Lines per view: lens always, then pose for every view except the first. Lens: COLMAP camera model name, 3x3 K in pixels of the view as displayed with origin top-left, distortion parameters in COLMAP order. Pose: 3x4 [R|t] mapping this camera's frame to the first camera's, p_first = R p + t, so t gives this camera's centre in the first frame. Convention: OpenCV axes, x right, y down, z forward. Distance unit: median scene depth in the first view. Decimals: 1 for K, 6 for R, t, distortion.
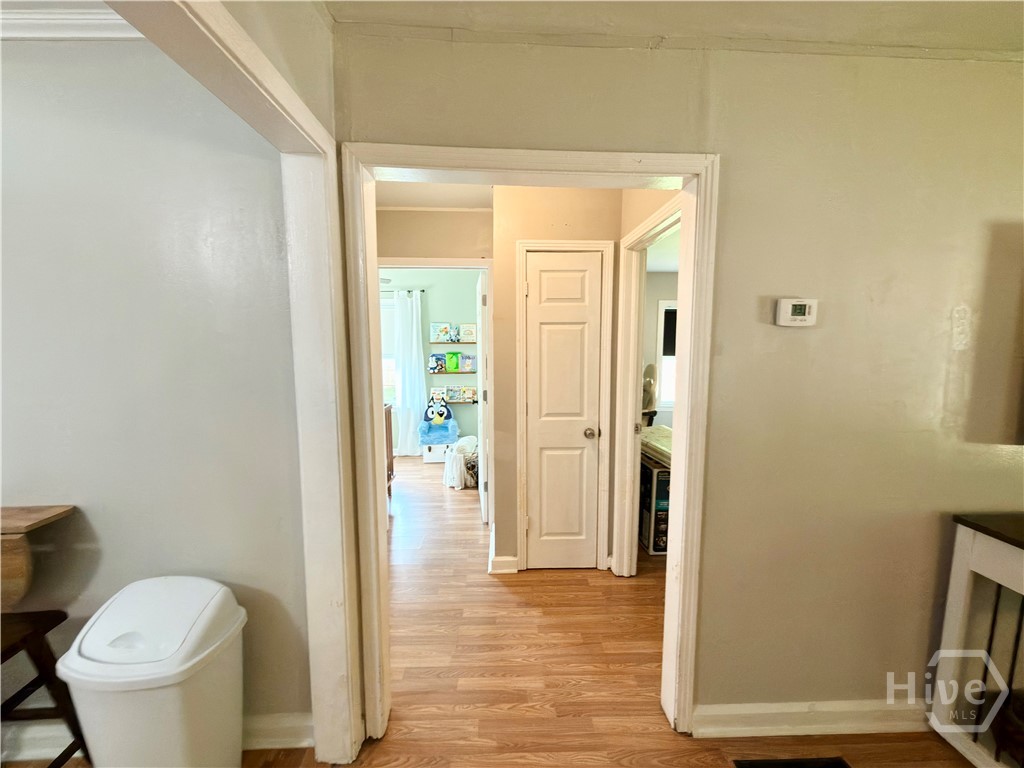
lens RADIAL K [[406.5, 0, 512.0], [0, 406.5, 384.0], [0, 0, 1]] dist [-0.003146, -0.000074]
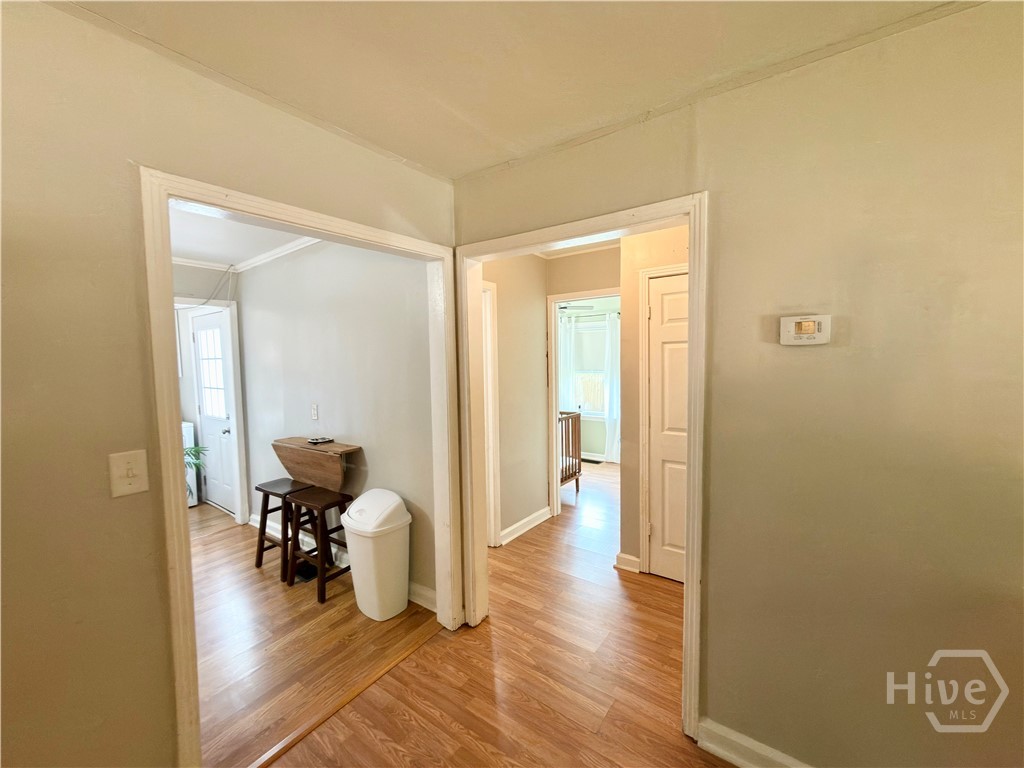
lens RADIAL K [[407.4, 0, 512.0], [0, 407.4, 384.0], [0, 0, 1]] dist [0.002251, -0.000089]
pose [[0.791217, 0.021723, -0.611149, 0.709044], [-0.043330, 0.998849, -0.020593, -0.002130], [0.609998, 0.042774, 0.791247, -0.150462]]
